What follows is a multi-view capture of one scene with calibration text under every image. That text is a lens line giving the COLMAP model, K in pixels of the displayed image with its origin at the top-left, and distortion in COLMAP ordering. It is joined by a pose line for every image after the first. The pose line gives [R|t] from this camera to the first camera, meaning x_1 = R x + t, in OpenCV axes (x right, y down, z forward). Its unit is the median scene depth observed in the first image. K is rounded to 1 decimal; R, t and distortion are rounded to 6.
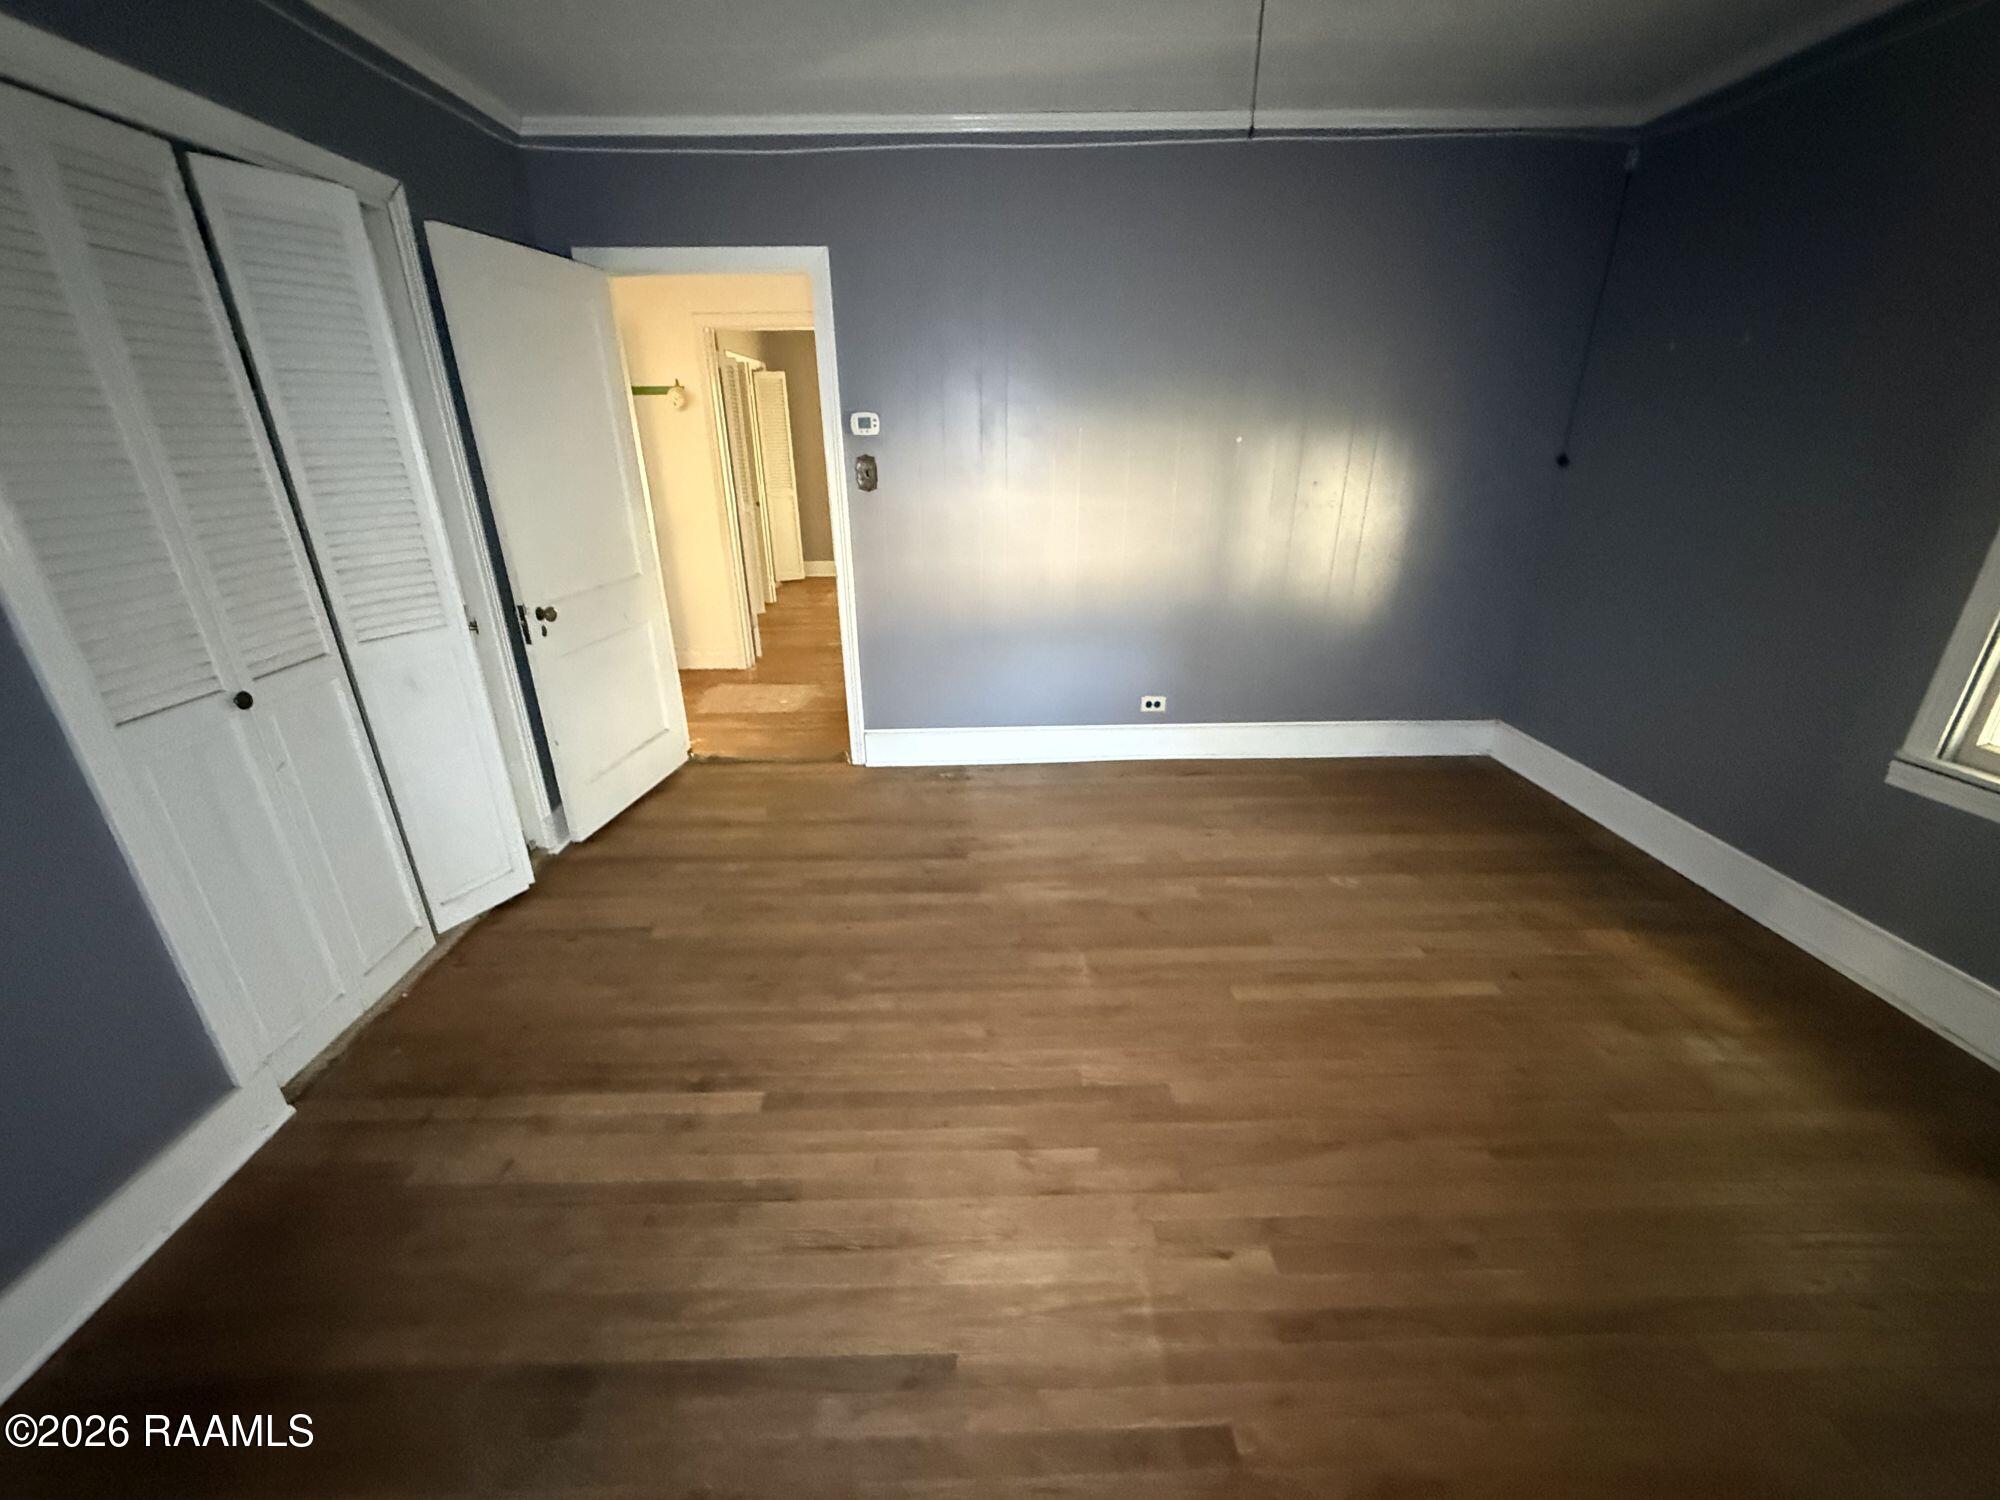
lens RADIAL K [[805.4, 0, 1000.0], [0, 805.4, 750.0], [0, 0, 1]] dist [0.000925, 0.000069]
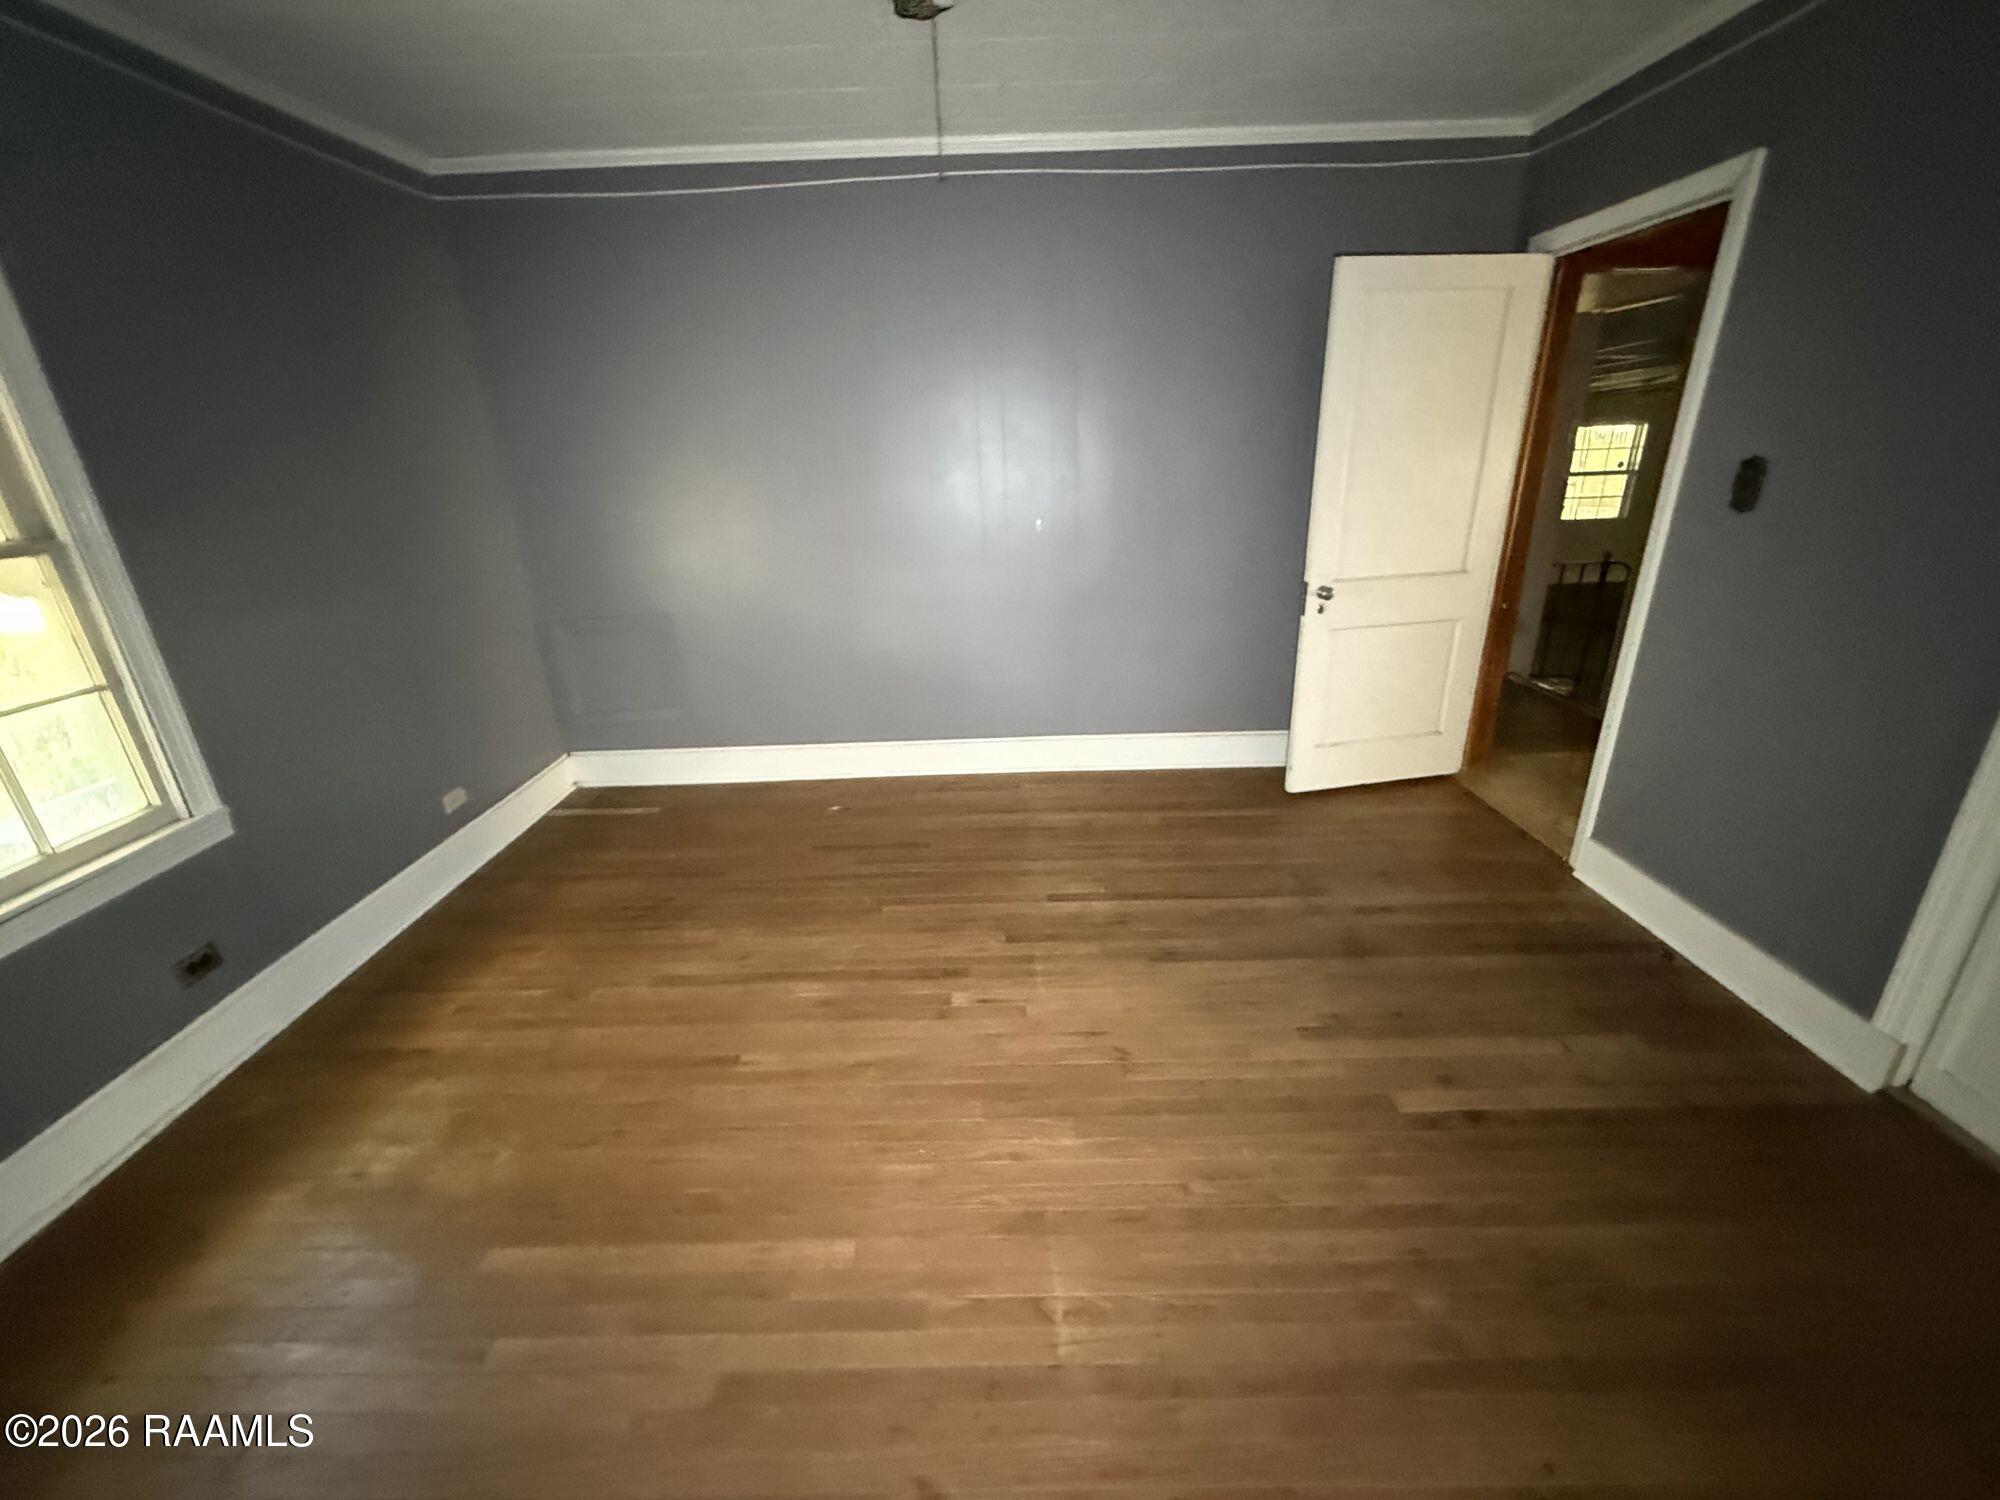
lens RADIAL K [[805.4, 0, 1000.0], [0, 805.4, 750.0], [0, 0, 1]] dist [0.000925, 0.000069]
pose [[-0.998696, 0.036041, 0.036167, 0.146083], [0.051004, 0.737136, 0.673817, -0.603463], [-0.002375, 0.674783, -0.738013, 1.493060]]
